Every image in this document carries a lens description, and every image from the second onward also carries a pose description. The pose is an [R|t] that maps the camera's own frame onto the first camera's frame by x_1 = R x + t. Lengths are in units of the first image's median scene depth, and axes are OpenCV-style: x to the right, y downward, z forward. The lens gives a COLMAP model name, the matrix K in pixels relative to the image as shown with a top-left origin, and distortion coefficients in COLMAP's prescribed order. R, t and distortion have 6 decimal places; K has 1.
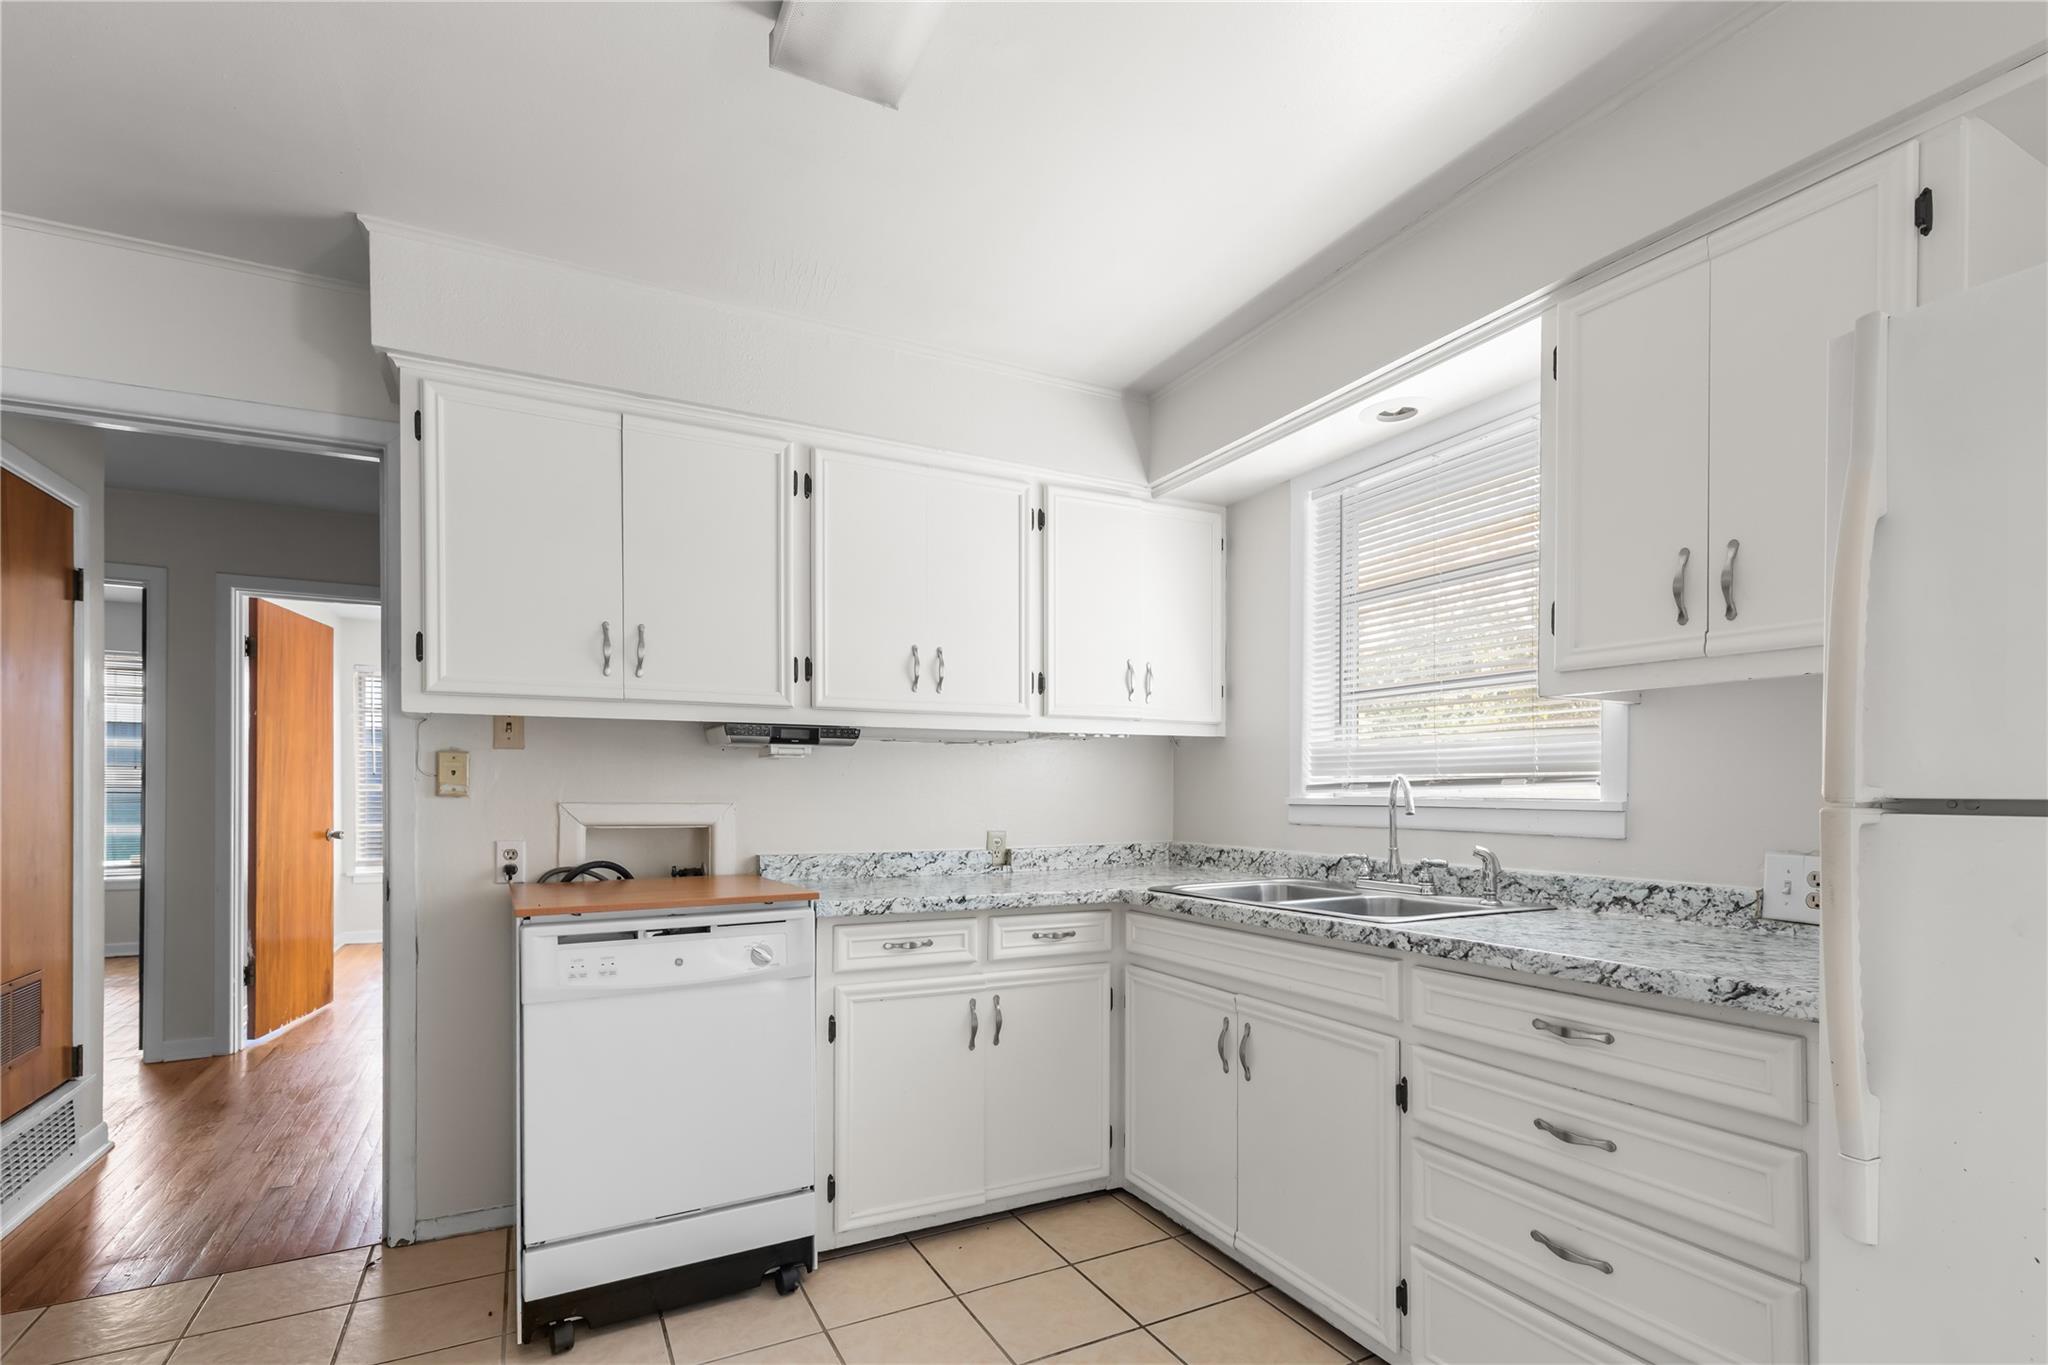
lens RADIAL K [[954.9, 0, 1025.1], [0, 954.9, 792.3], [0, 0, 1]] dist [0.002839, 0.000093]
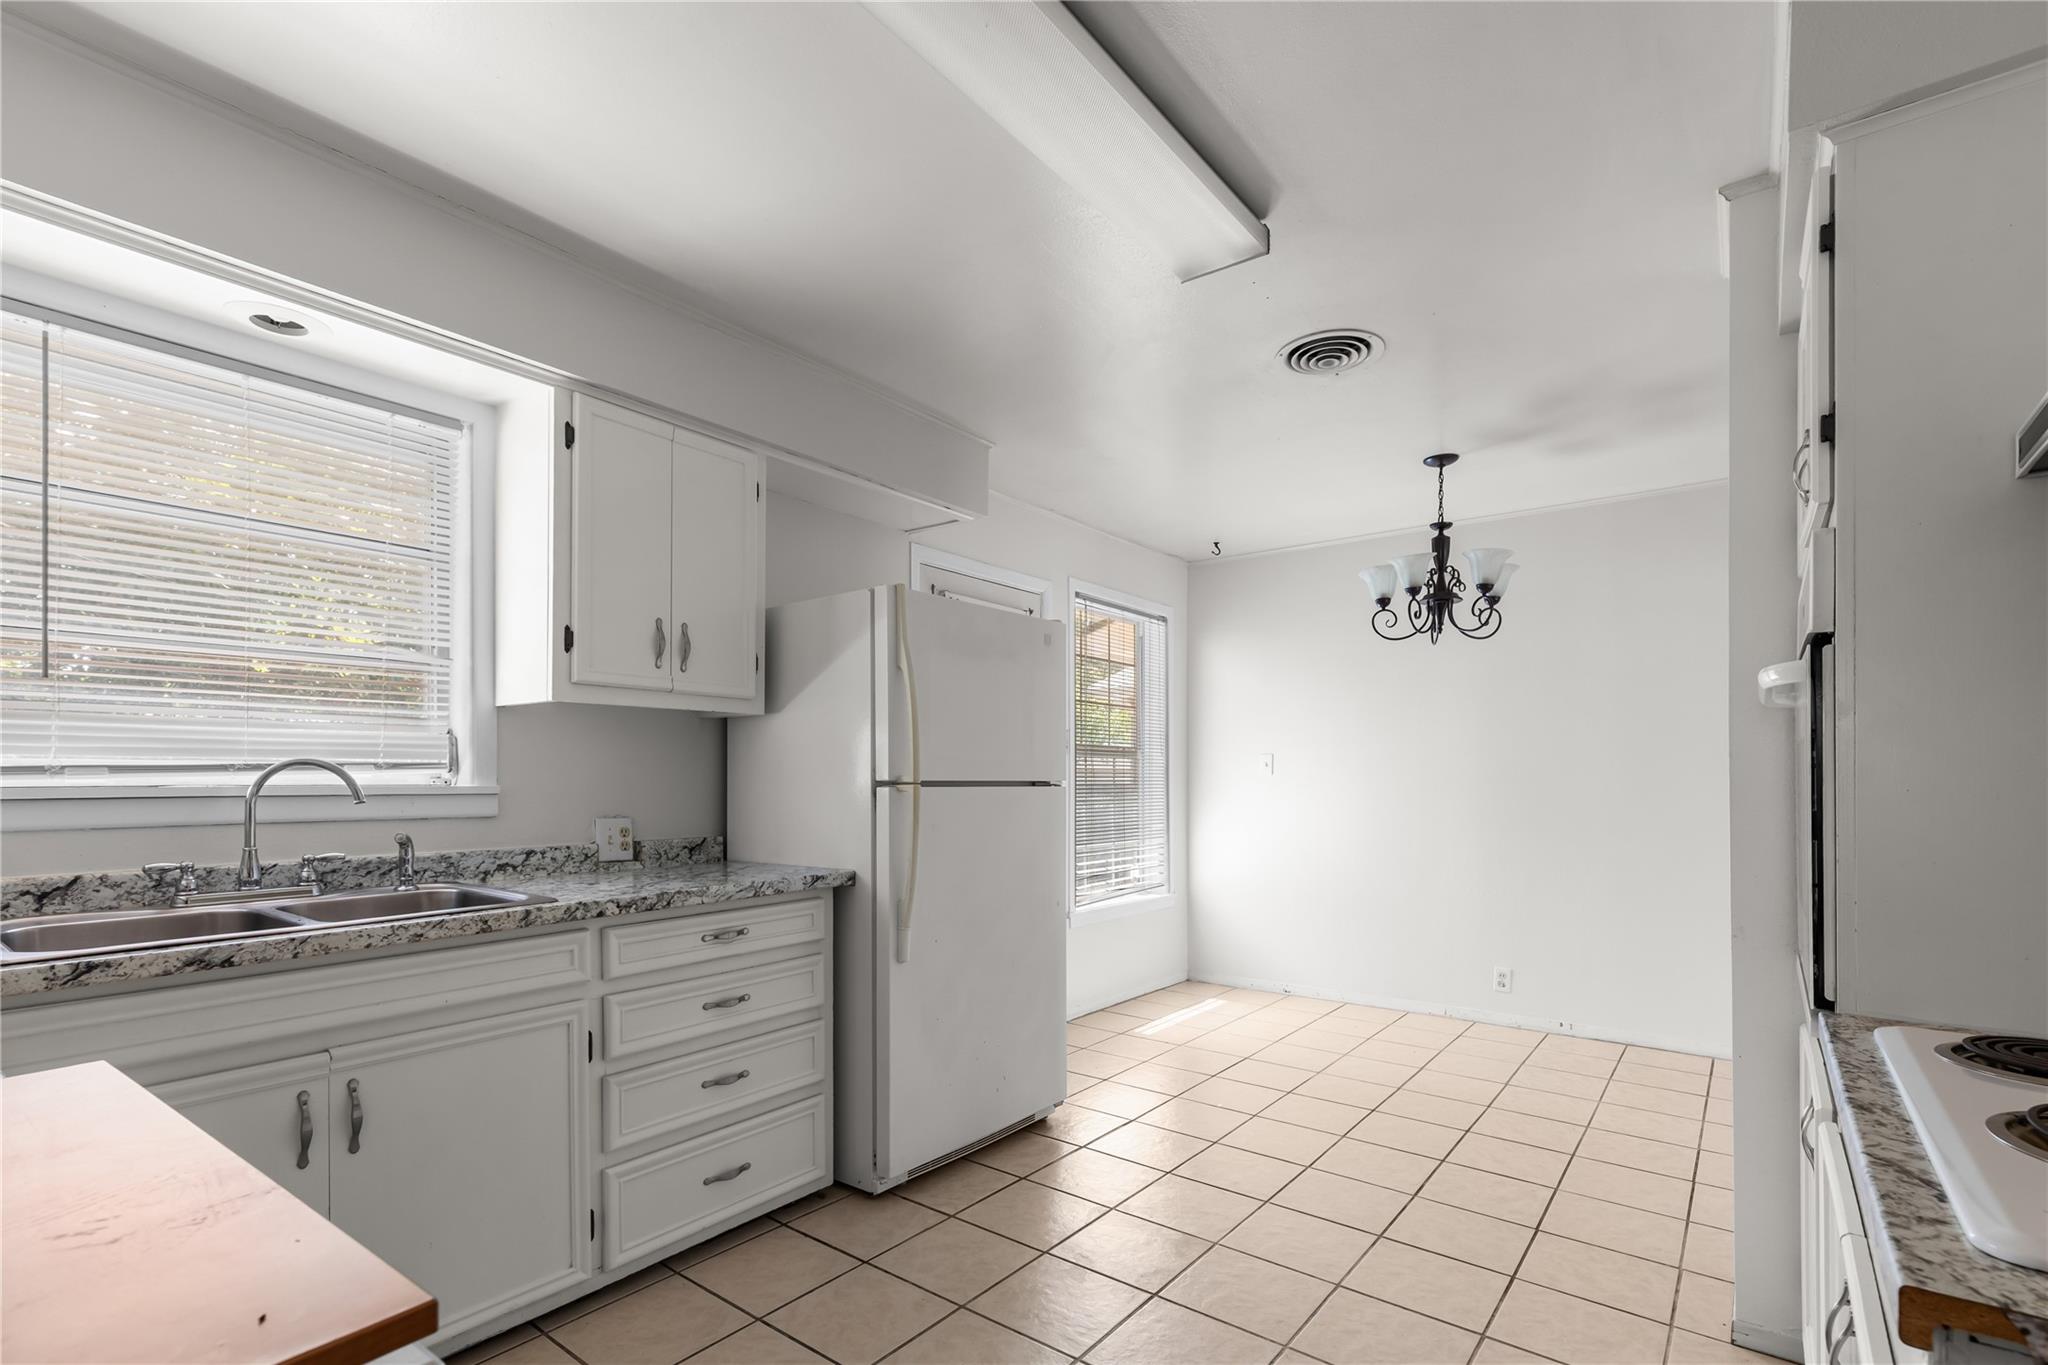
lens RADIAL K [[939.8, 0, 1019.1], [0, 939.8, 760.2], [0, 0, 1]] dist [0.001315, -0.000977]
pose [[-0.417391, 0.012809, 0.908637, -0.599770], [-0.001827, 0.999887, -0.014935, -0.005021], [-0.908725, -0.007894, -0.417320, 0.724873]]
